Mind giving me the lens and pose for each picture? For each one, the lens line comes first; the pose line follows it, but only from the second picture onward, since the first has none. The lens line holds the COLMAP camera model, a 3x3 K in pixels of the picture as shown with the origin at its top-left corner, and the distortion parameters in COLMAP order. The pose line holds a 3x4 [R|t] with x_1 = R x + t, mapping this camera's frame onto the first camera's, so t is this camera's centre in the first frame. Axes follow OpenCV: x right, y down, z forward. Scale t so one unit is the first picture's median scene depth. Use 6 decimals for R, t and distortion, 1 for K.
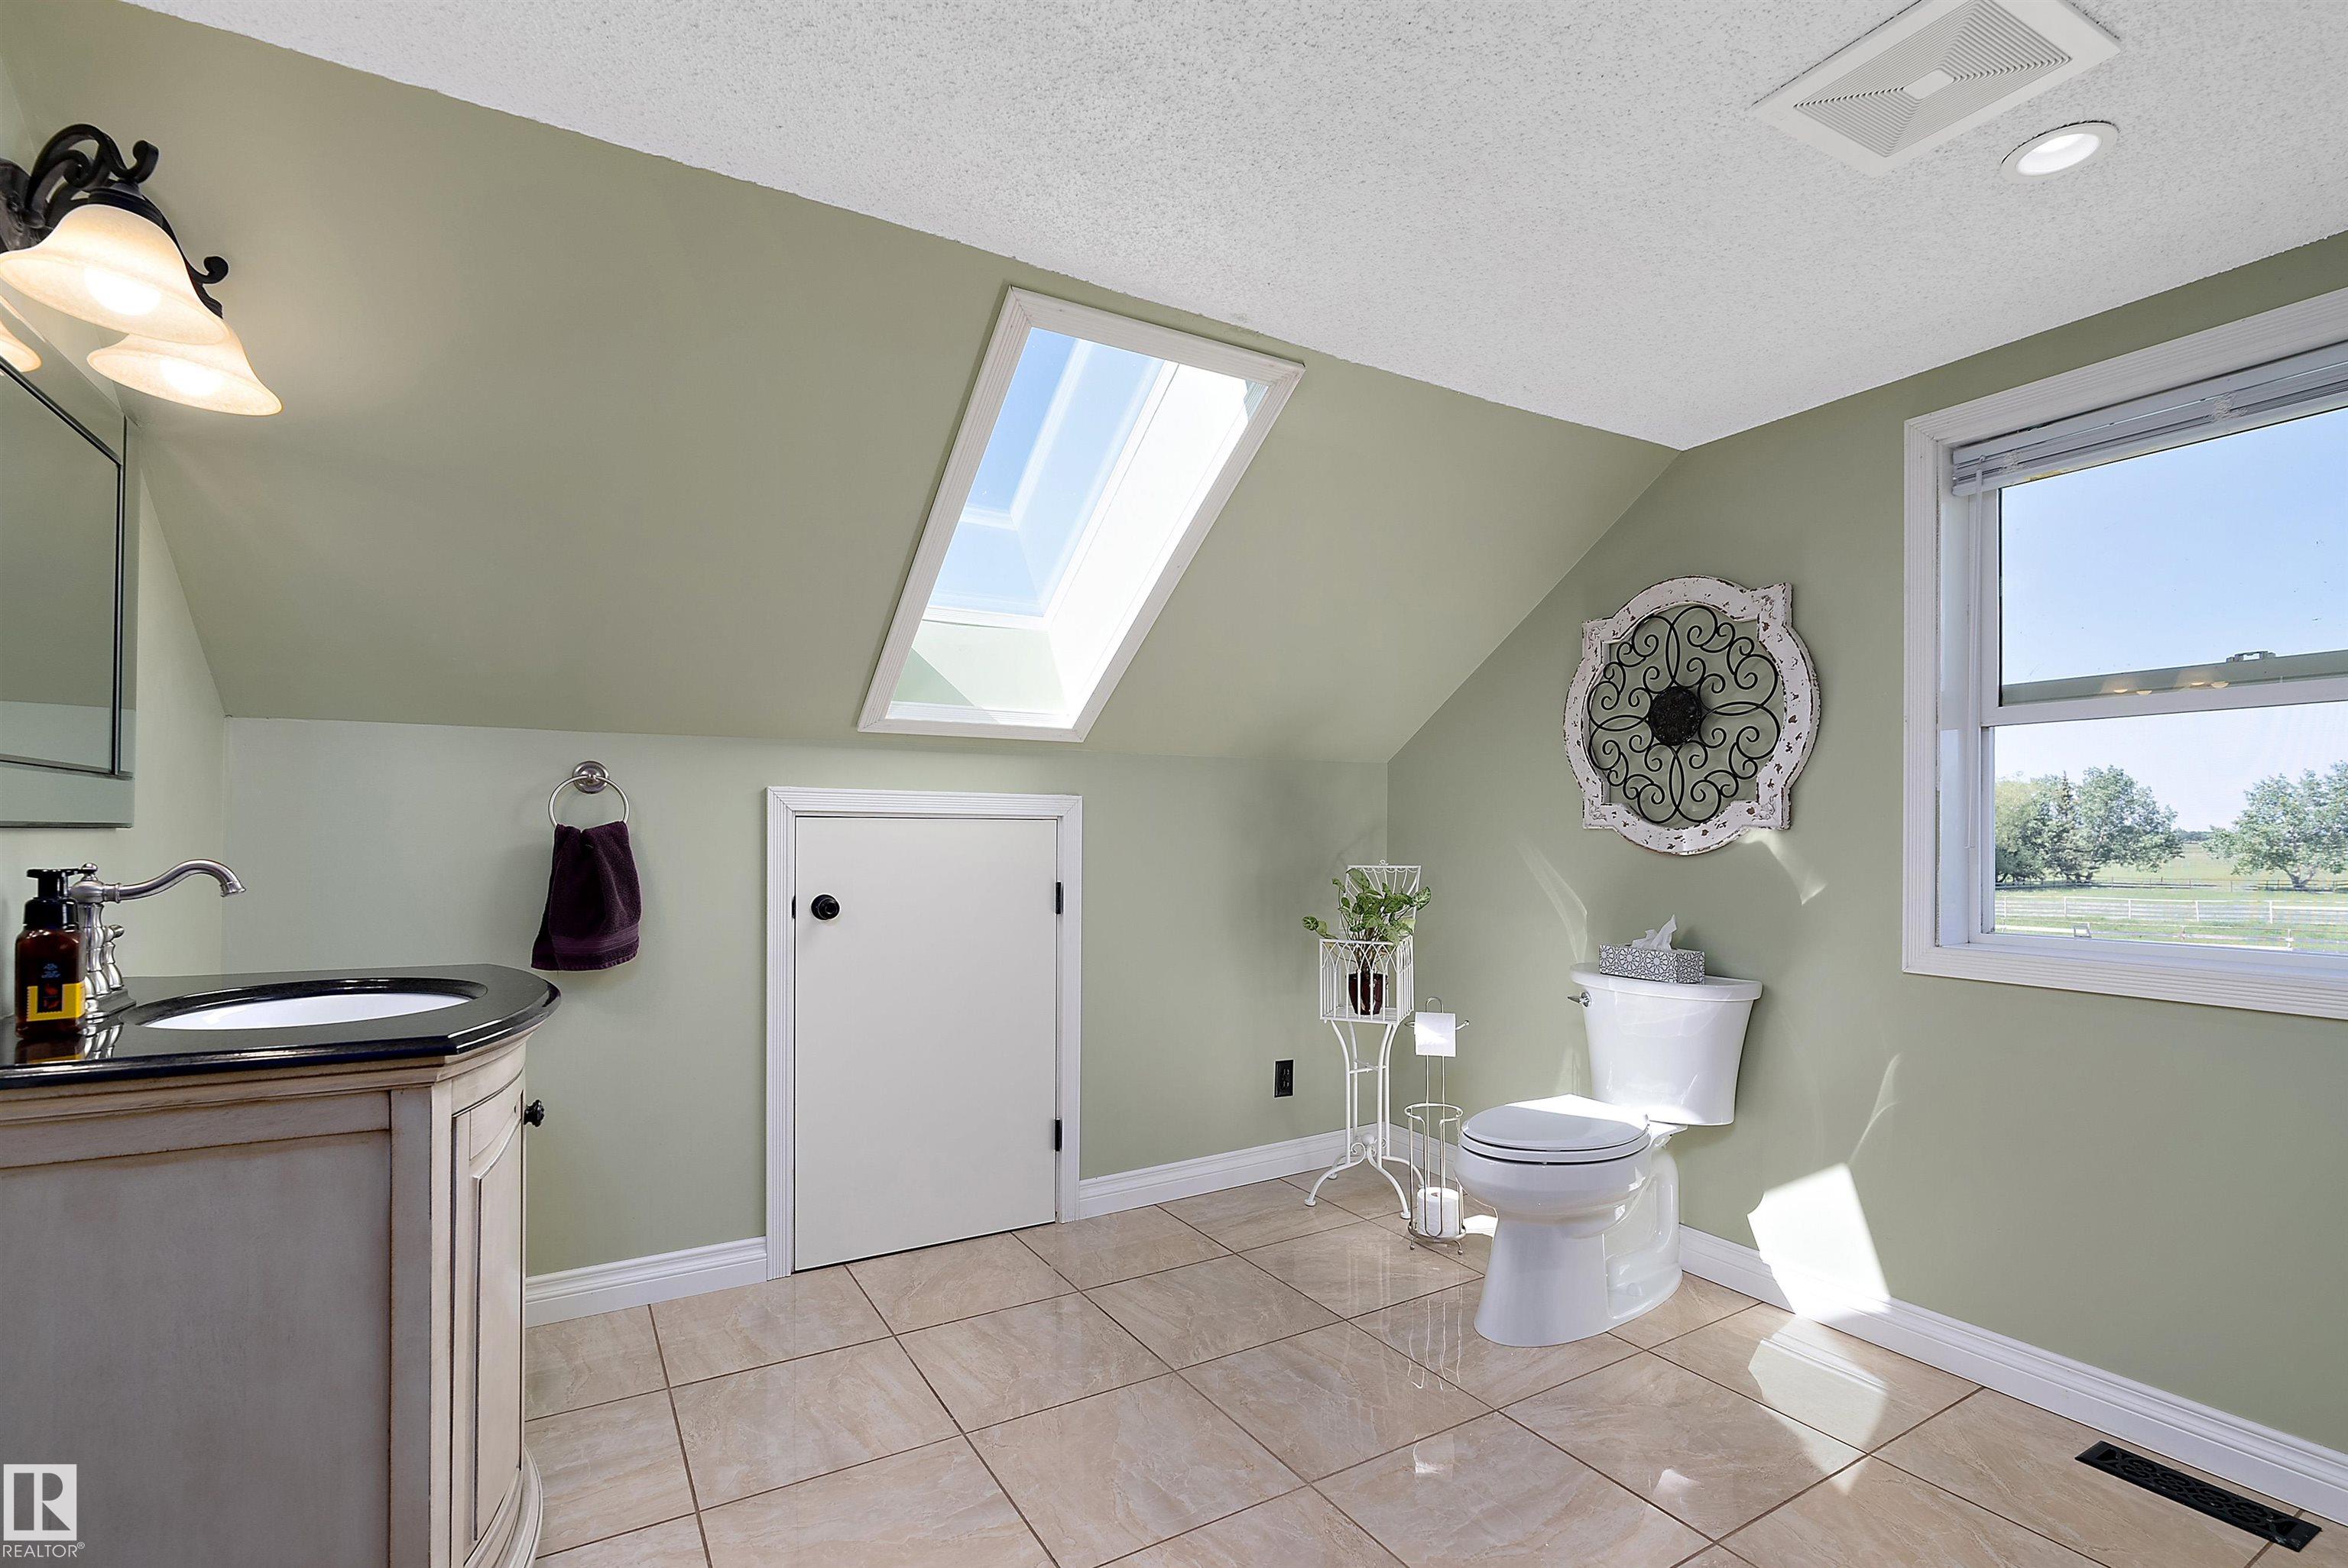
lens RADIAL K [[1069.0, 0, 1191.1], [0, 1069.0, 823.4], [0, 0, 1]] dist [-0.004966, 0.001004]
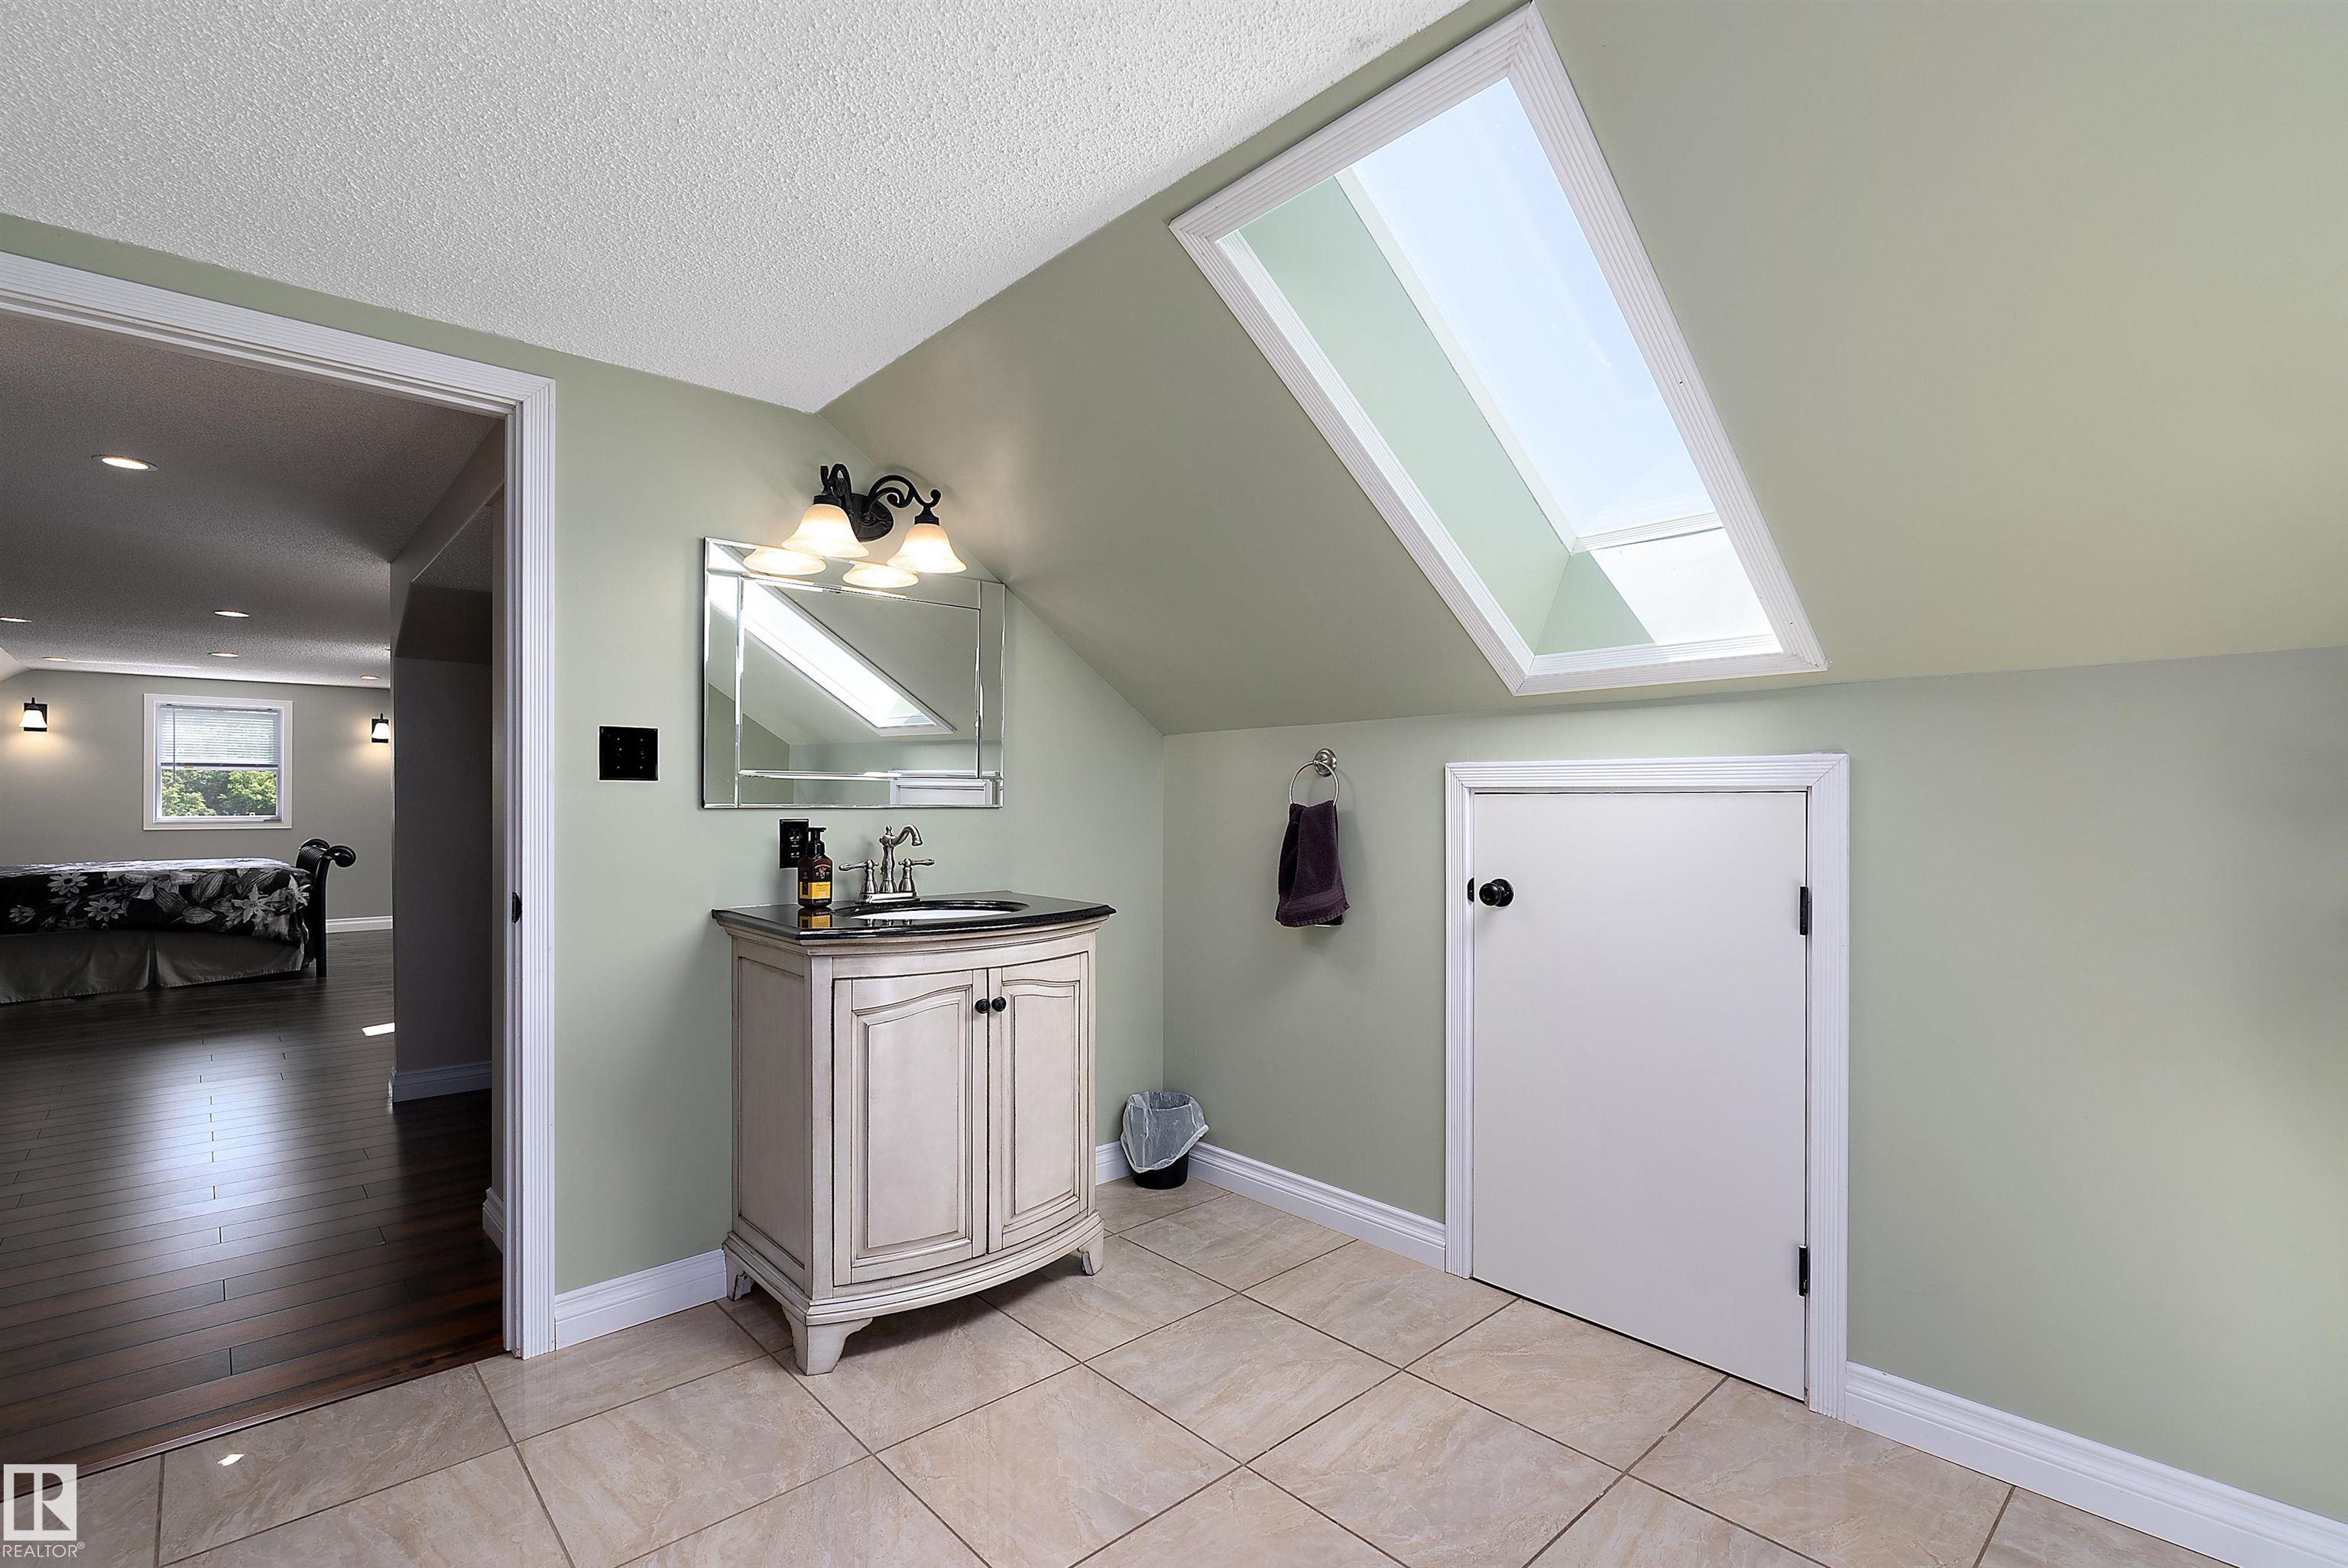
lens RADIAL K [[1069.0, 0, 1181.8], [0, 1069.0, 797.2], [0, 0, 1]] dist [-0.004966, 0.001004]
pose [[0.201029, -0.007746, -0.979555, 0.506056], [0.013065, 0.999901, -0.005225, -0.002073], [0.979498, -0.011748, 0.201111, 0.566454]]
